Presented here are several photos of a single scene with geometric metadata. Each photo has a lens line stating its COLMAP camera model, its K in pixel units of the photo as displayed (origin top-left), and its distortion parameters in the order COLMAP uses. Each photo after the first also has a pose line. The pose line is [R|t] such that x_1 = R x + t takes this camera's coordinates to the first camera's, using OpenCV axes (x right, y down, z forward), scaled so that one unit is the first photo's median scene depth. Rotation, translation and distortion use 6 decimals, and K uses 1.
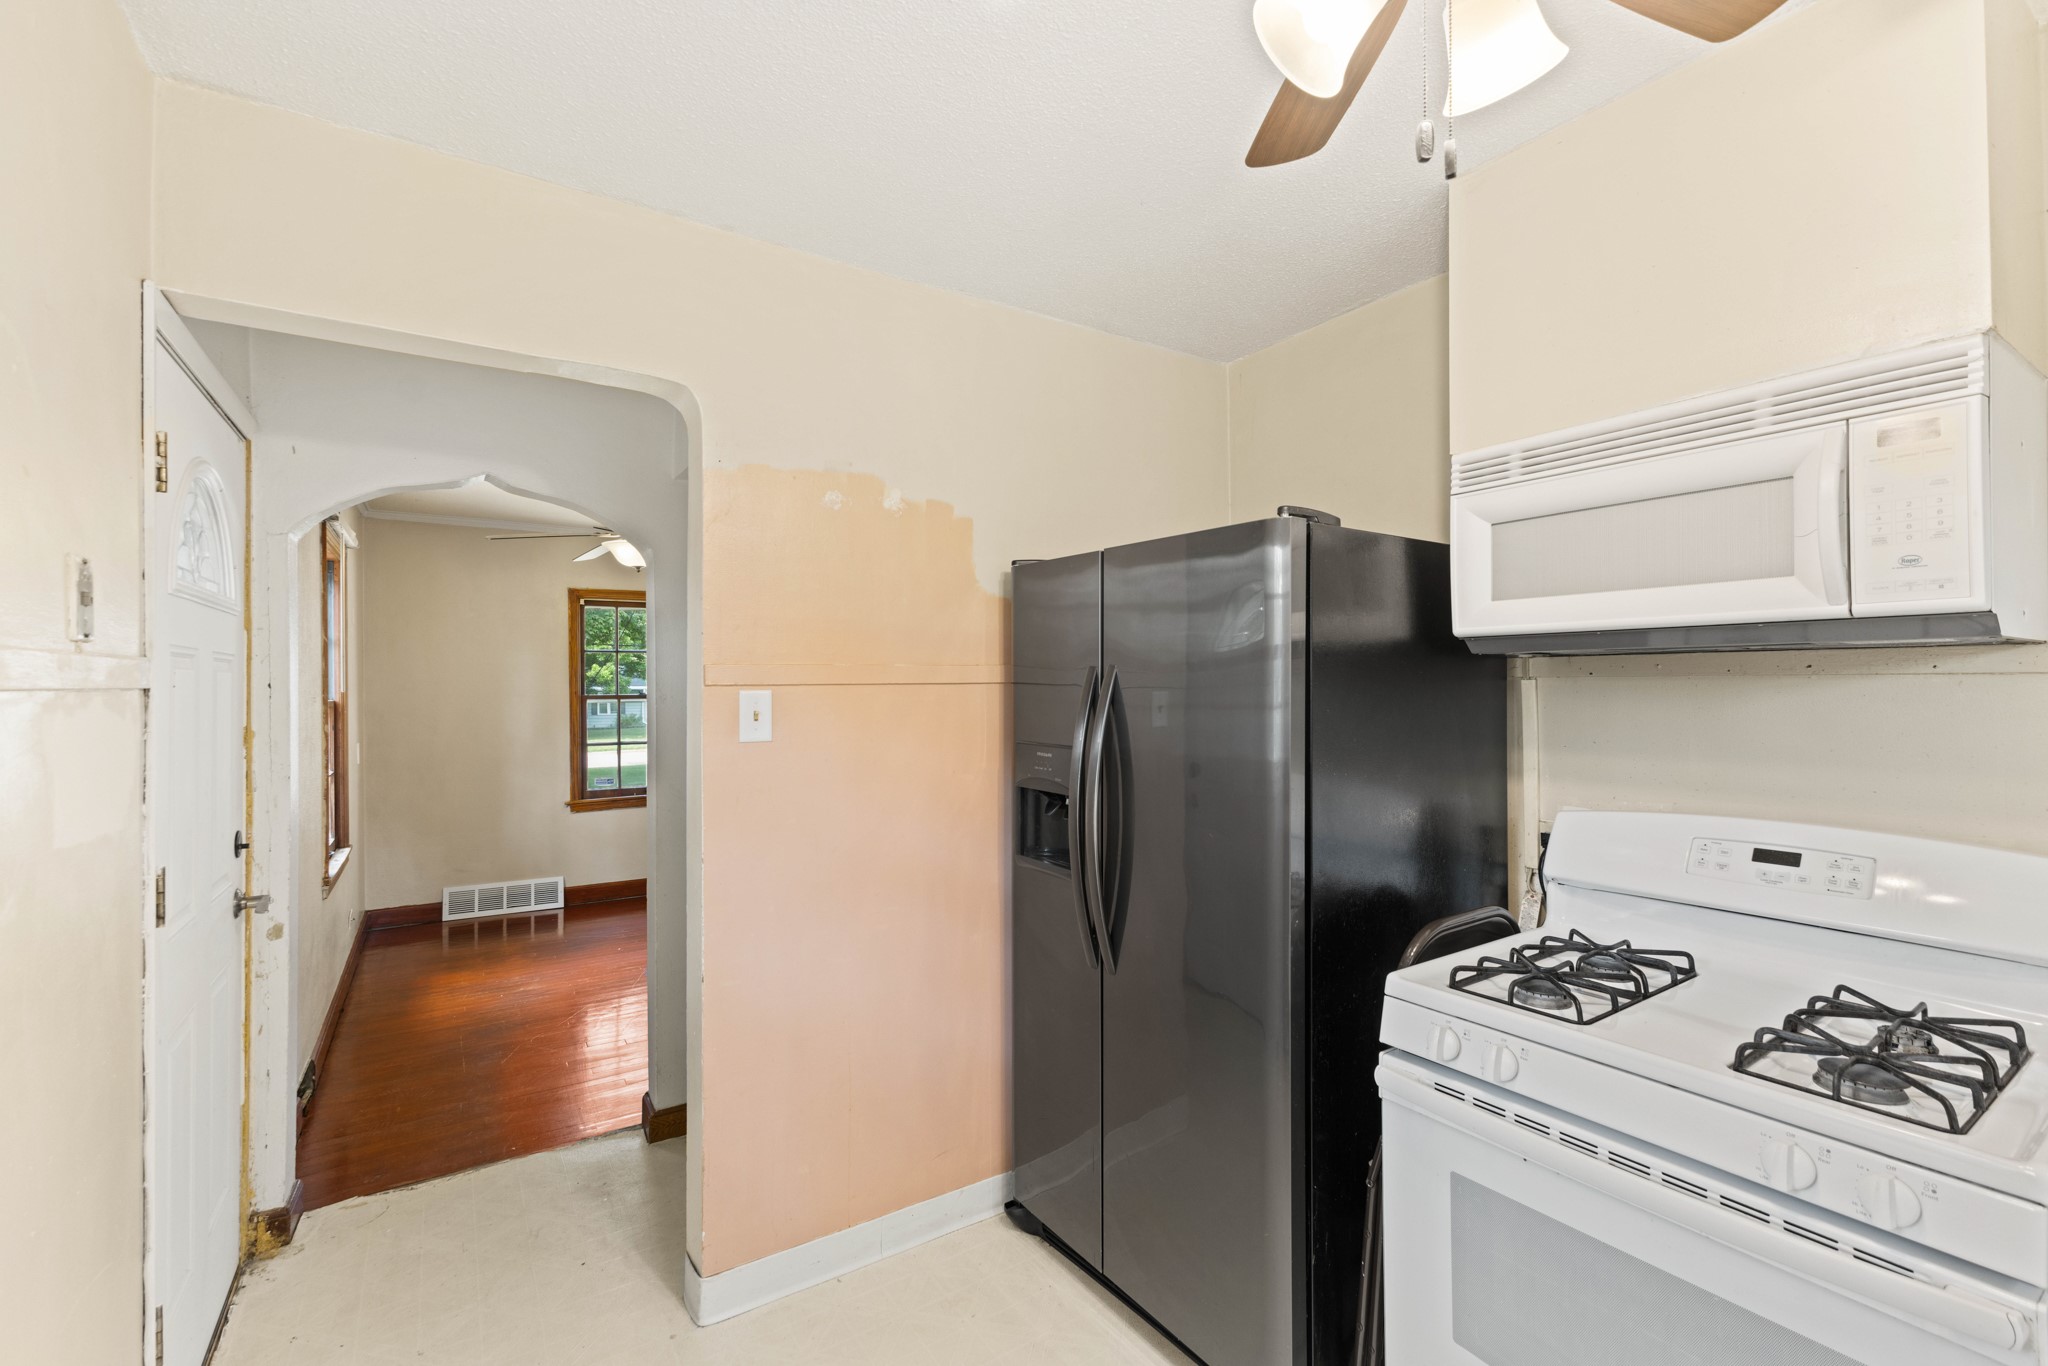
lens RADIAL K [[885.8, 0, 1027.1], [0, 885.8, 682.1], [0, 0, 1]] dist [-0.000999, -0.000136]
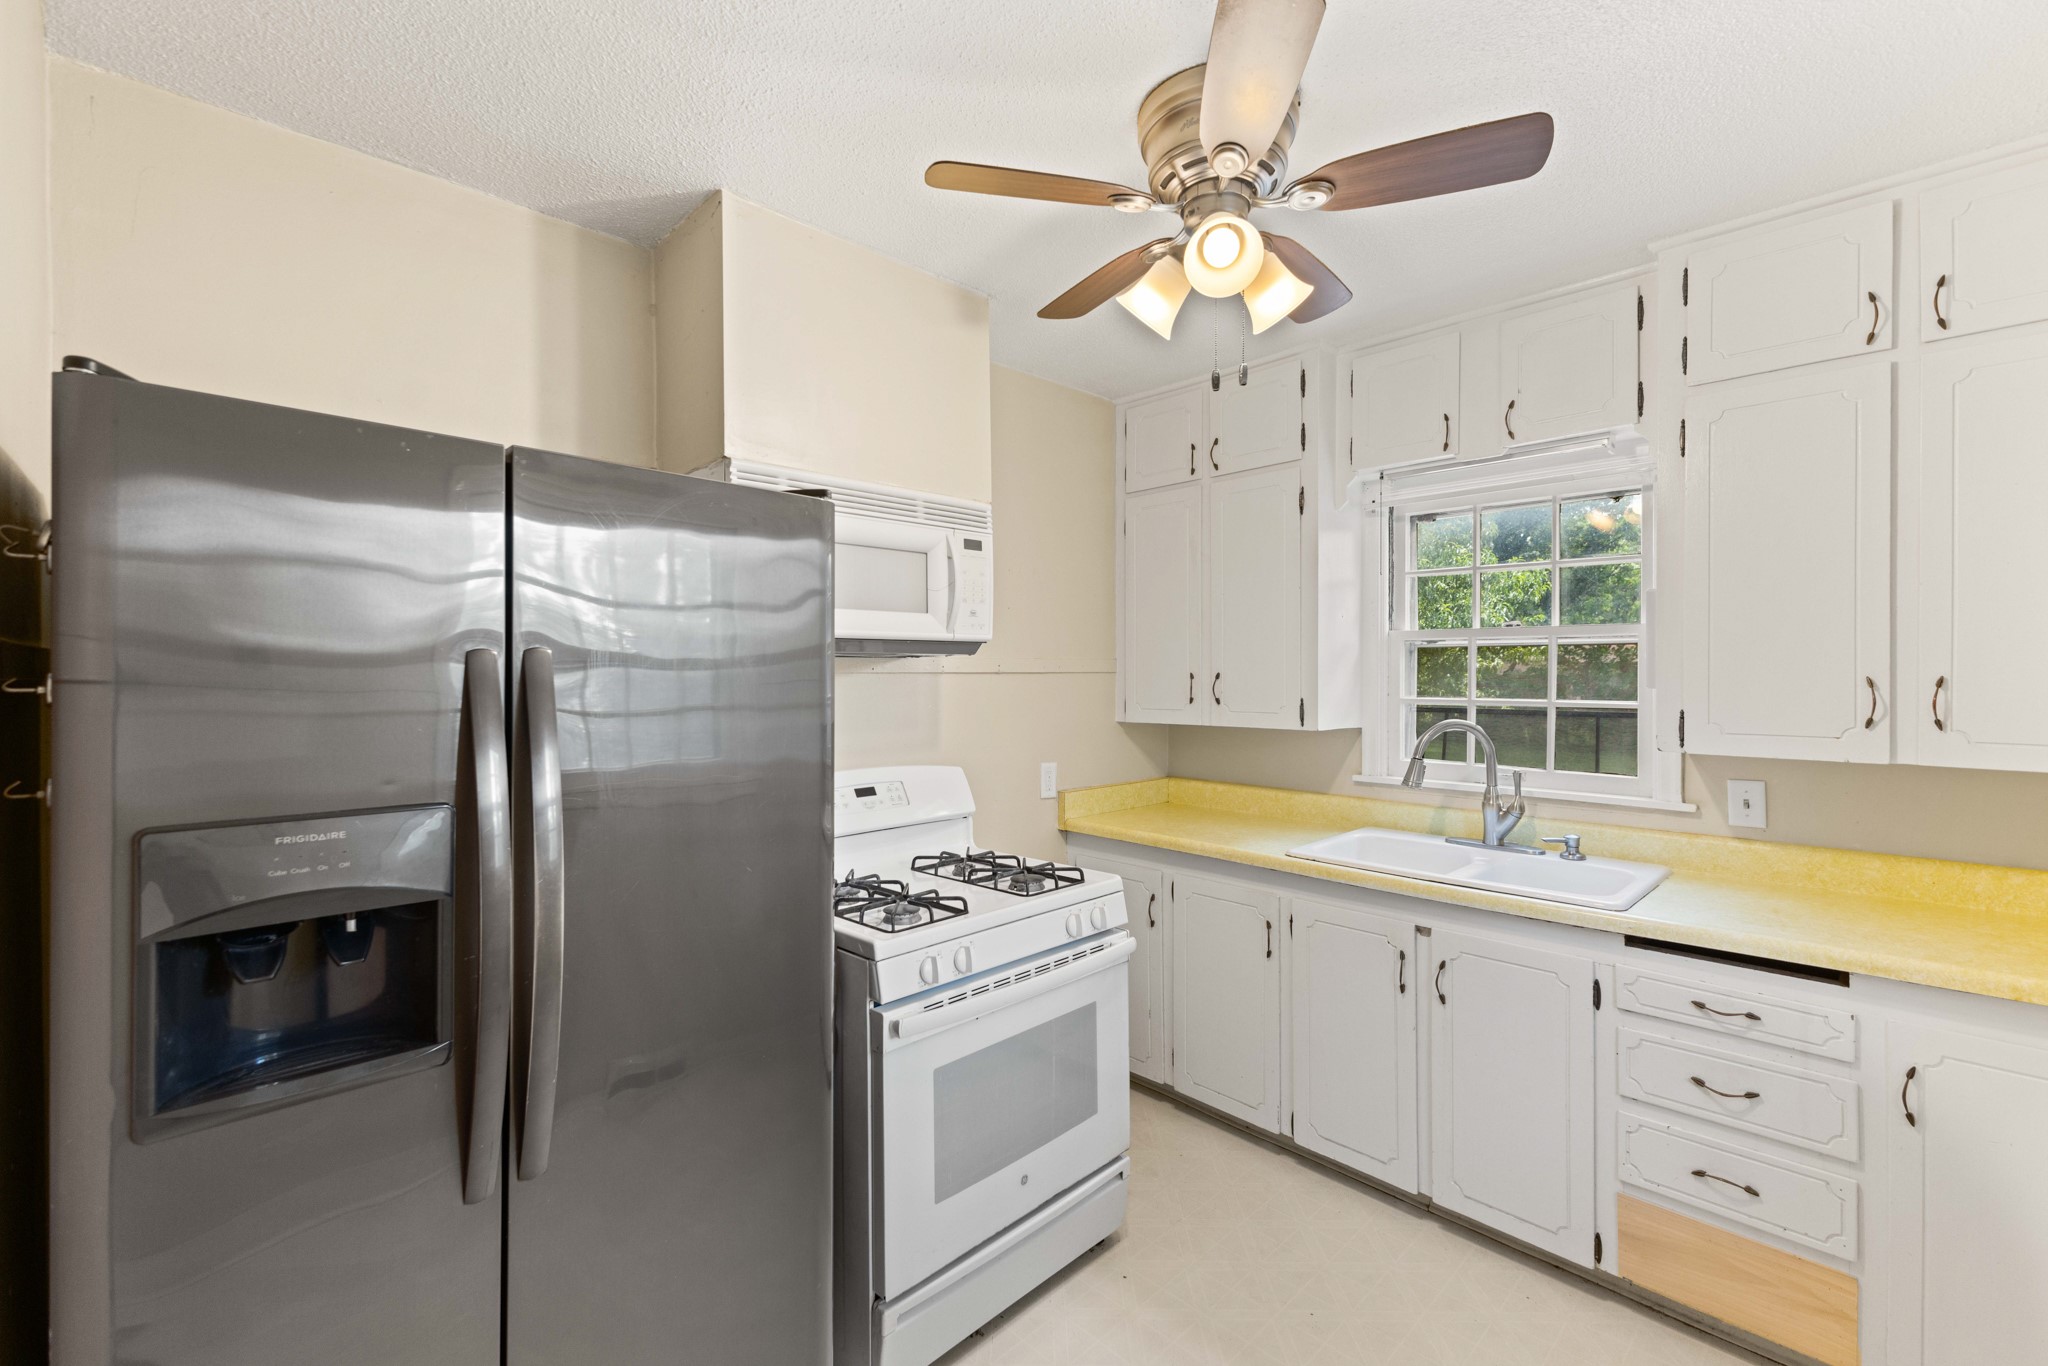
lens RADIAL K [[880.5, 0, 1032.1], [0, 880.5, 672.6], [0, 0, 1]] dist [0.000744, -0.000298]
pose [[-0.205535, 0.006039, 0.978631, -0.812091], [0.000209, 0.999981, -0.006127, 0.000775], [-0.978650, -0.001055, -0.205533, 1.186871]]
